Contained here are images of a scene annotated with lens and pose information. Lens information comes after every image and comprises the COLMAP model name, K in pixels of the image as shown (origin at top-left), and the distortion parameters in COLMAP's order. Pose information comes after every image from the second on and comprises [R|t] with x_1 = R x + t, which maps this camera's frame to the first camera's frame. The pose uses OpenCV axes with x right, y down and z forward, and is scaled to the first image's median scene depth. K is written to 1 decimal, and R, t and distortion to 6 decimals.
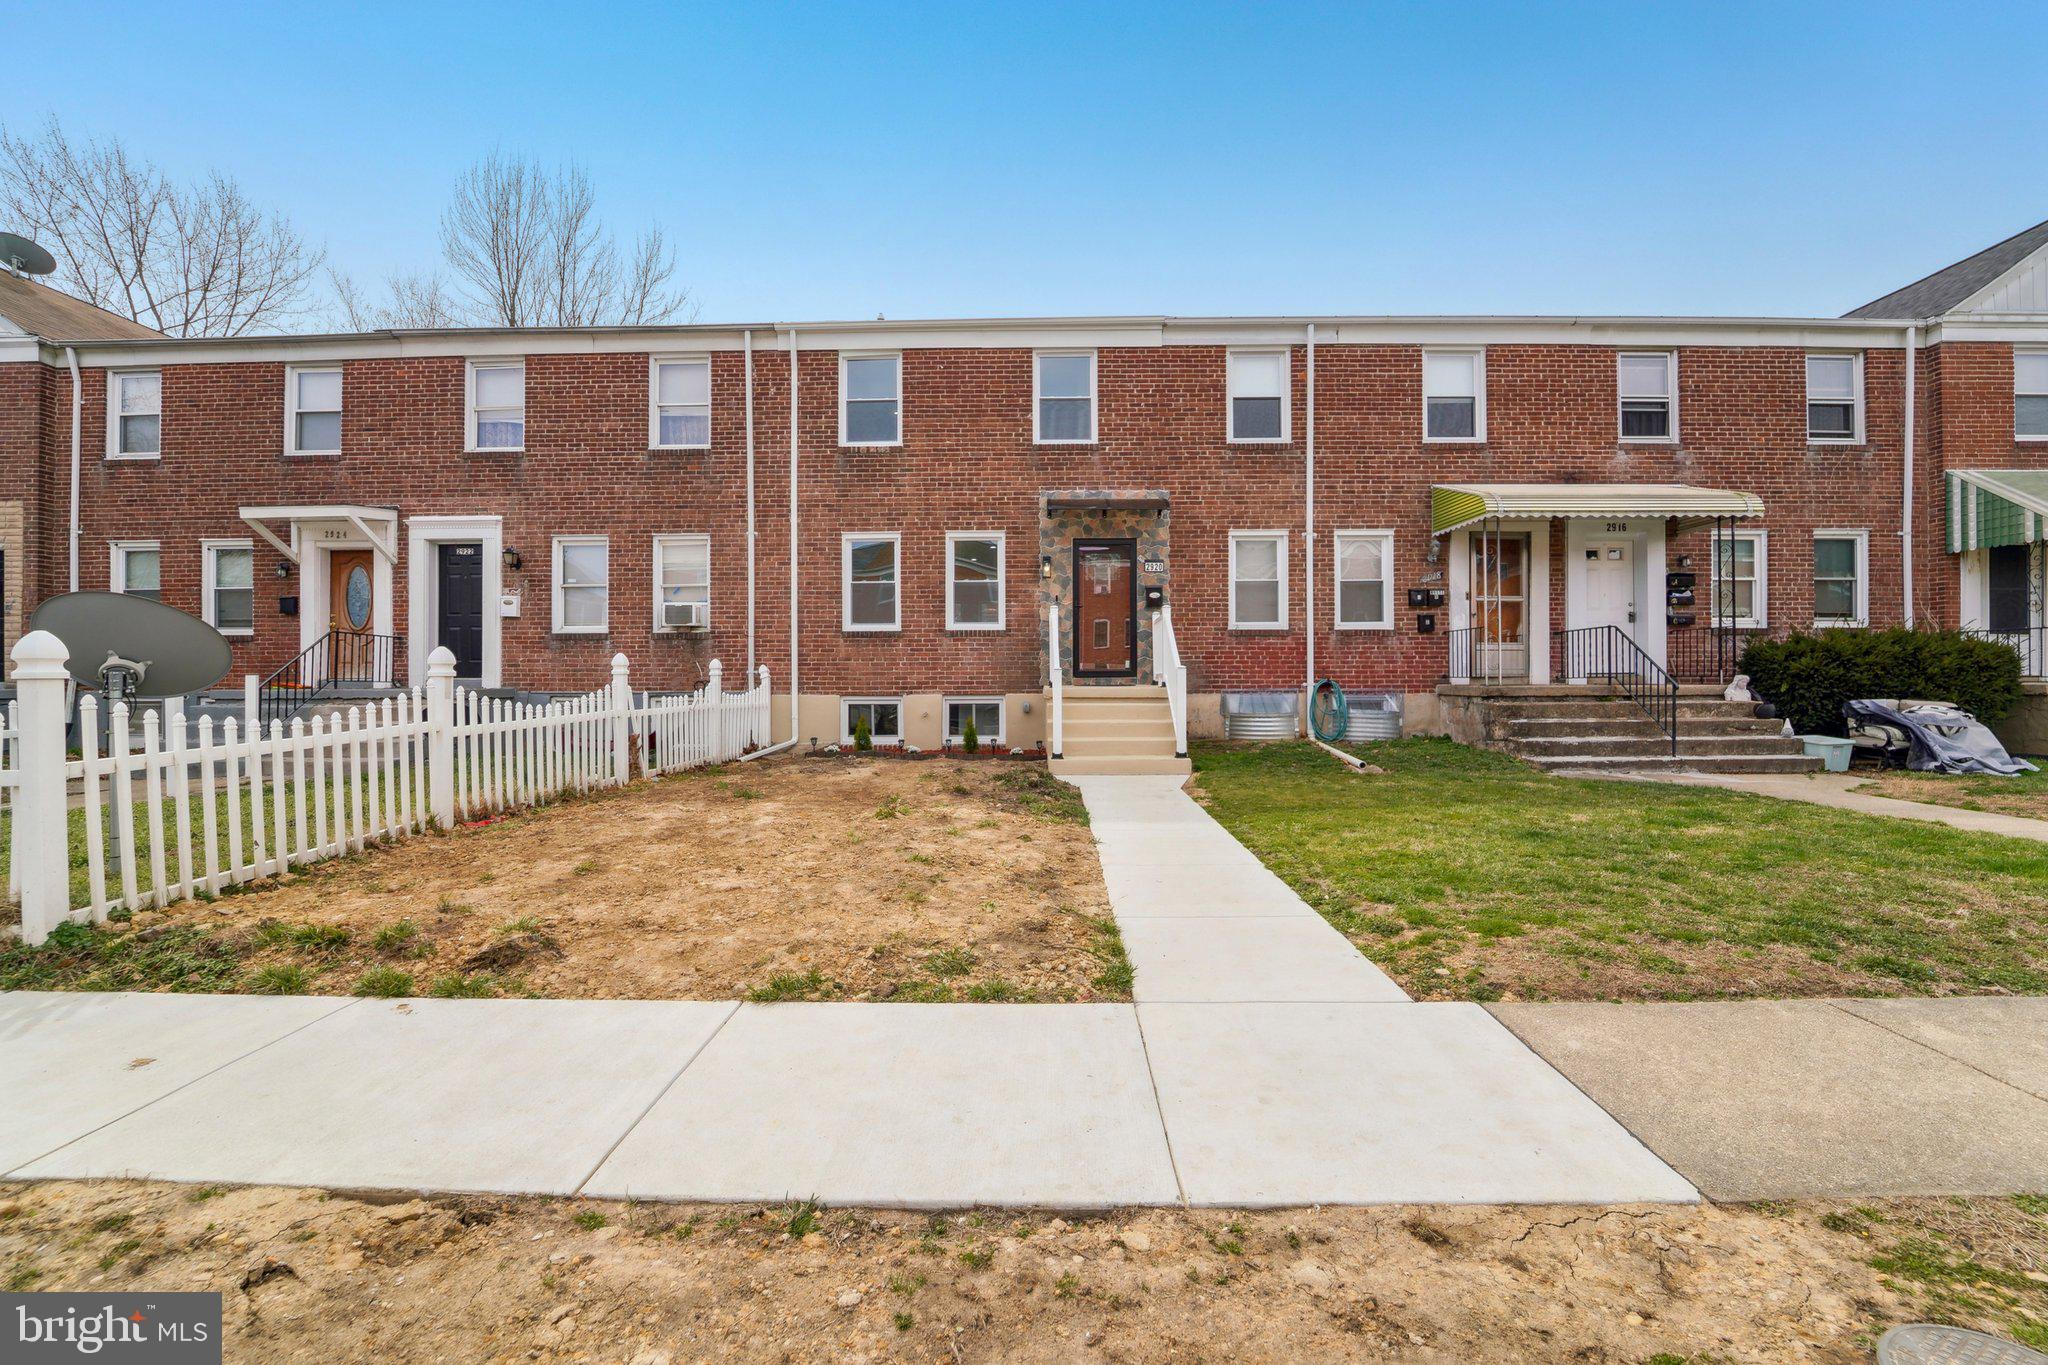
lens RADIAL K [[844.3, 0, 1035.7], [0, 844.3, 678.0], [0, 0, 1]] dist [-0.022759, 0.000201]
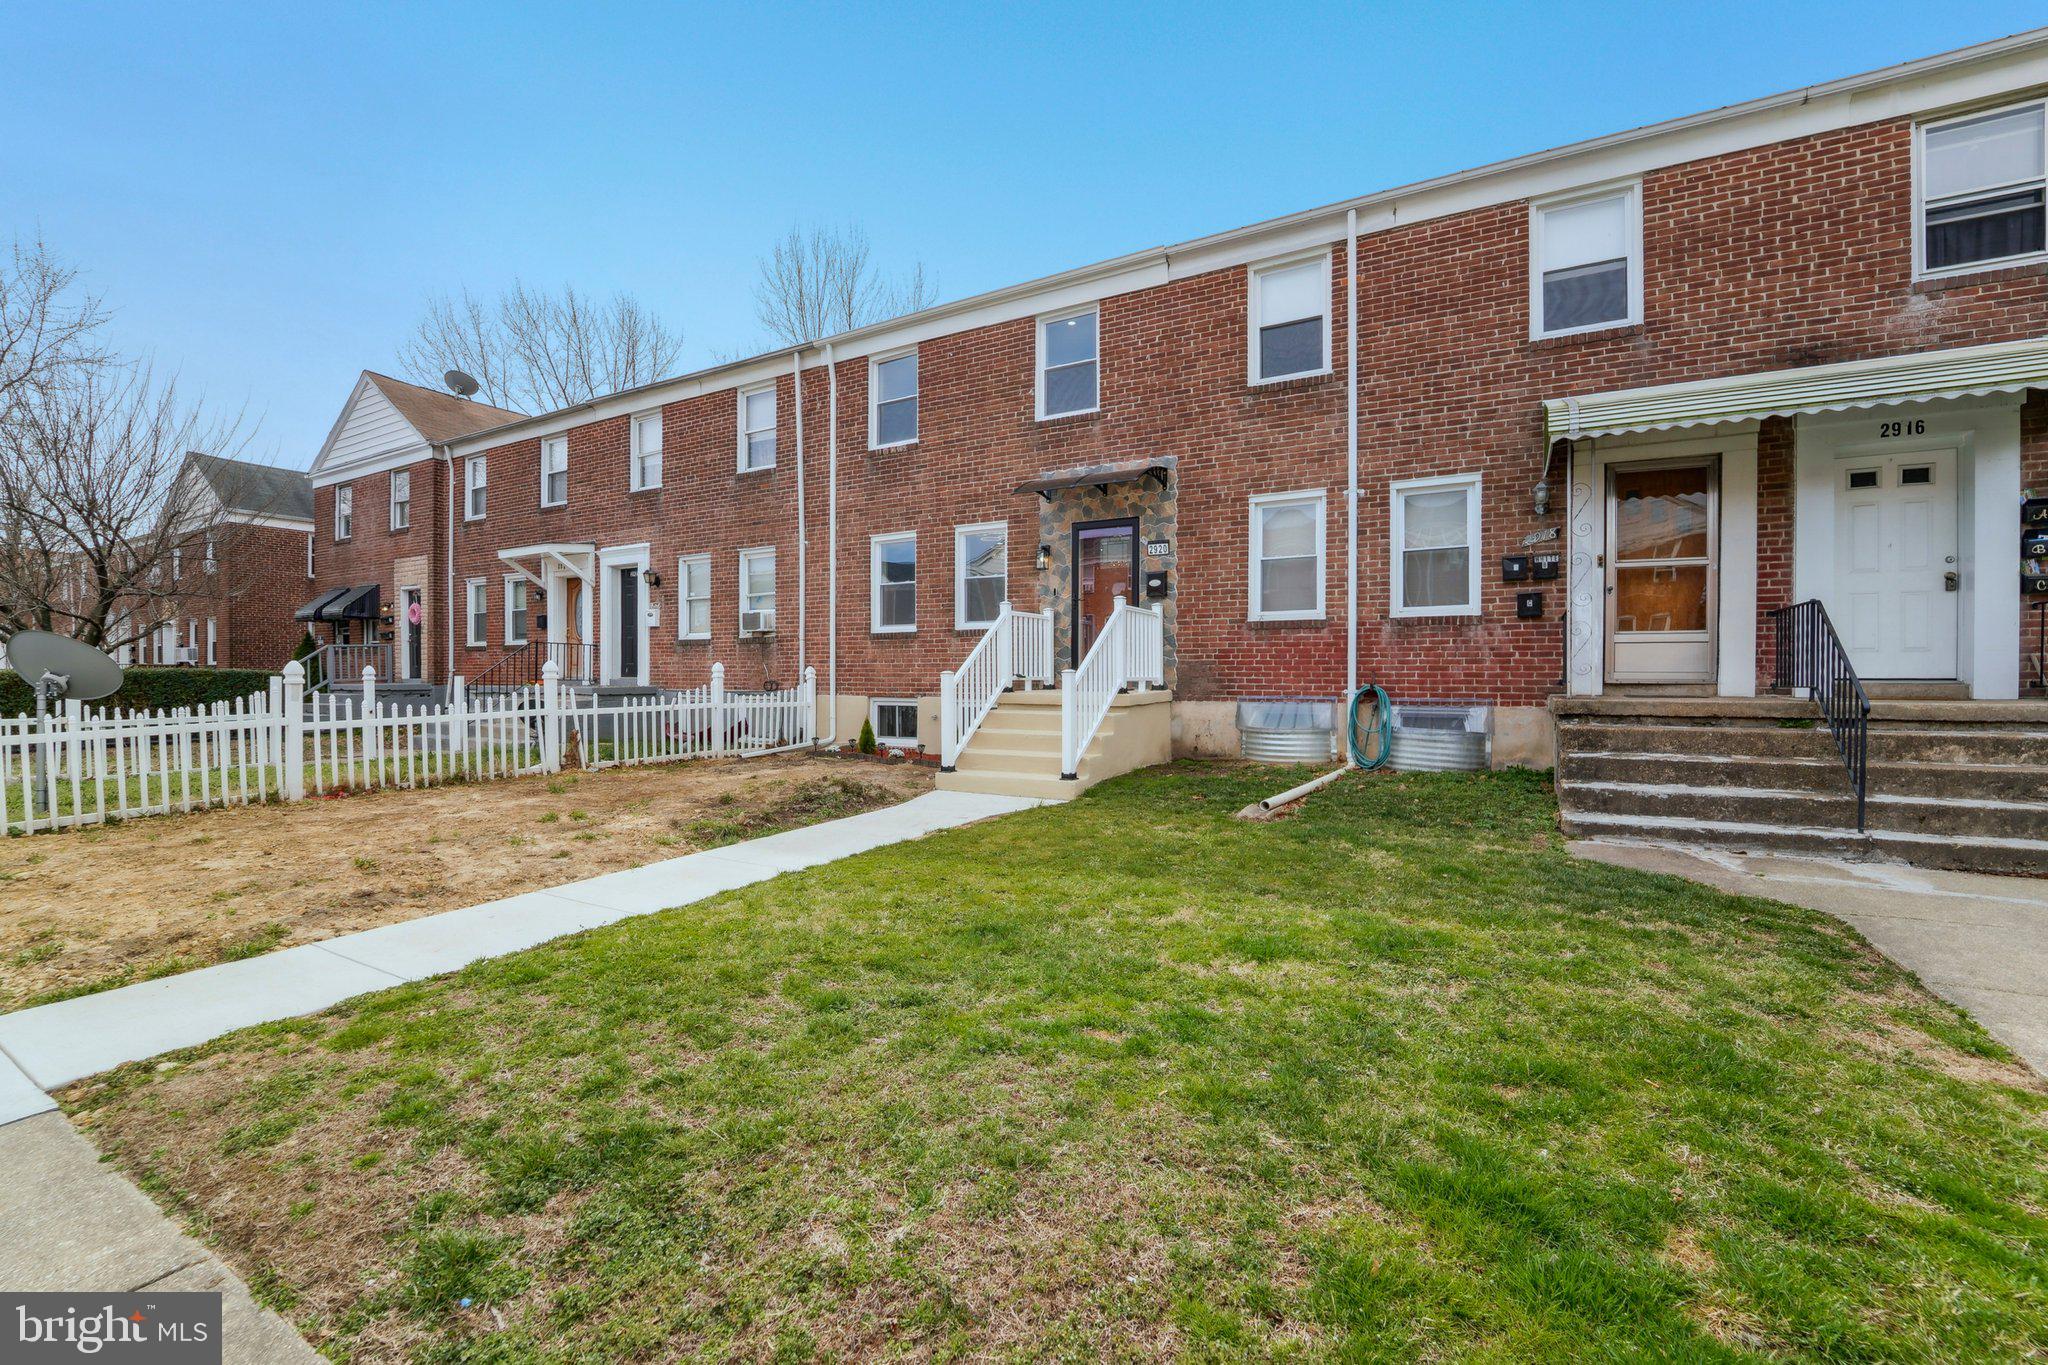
lens RADIAL K [[859.6, 0, 1024.0], [0, 859.6, 682.5], [0, 0, 1]] dist [-0.023631, -0.000041]
pose [[0.873650, 0.007696, -0.486493, 0.439158], [-0.000870, 0.999898, 0.014256, -0.011184], [0.486553, -0.012032, 0.873568, 0.187911]]
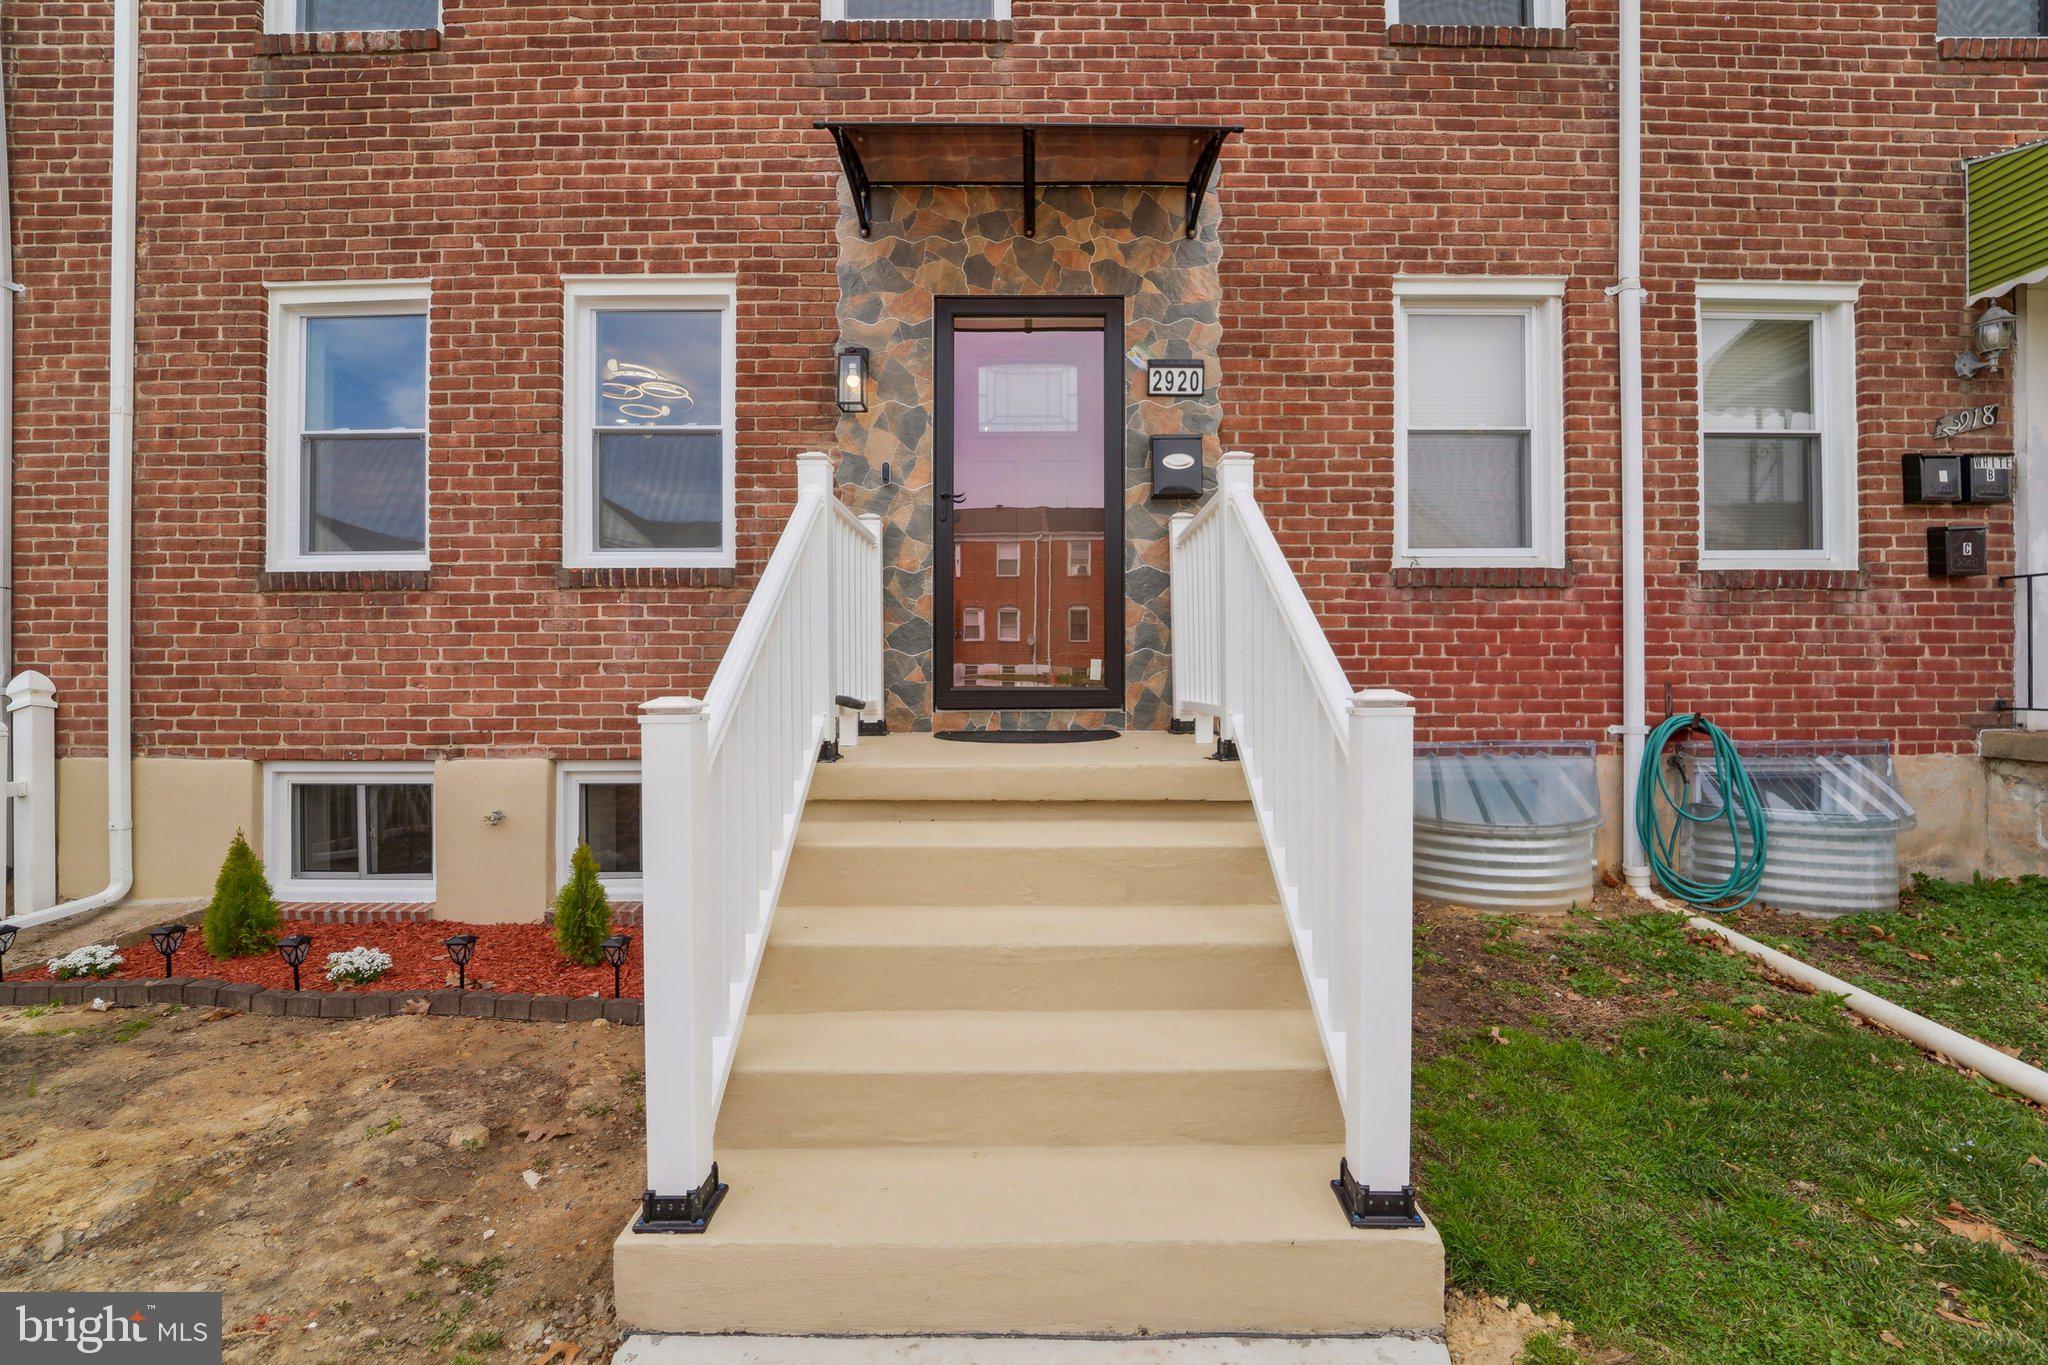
lens RADIAL K [[844.3, 0, 1035.7], [0, 844.3, 678.0], [0, 0, 1]] dist [-0.022759, 0.000201]
pose [[0.999778, 0.001008, 0.021037, 0.077392], [-0.001121, 0.999985, 0.005351, -0.014811], [-0.021031, -0.005373, 0.999764, 0.663488]]
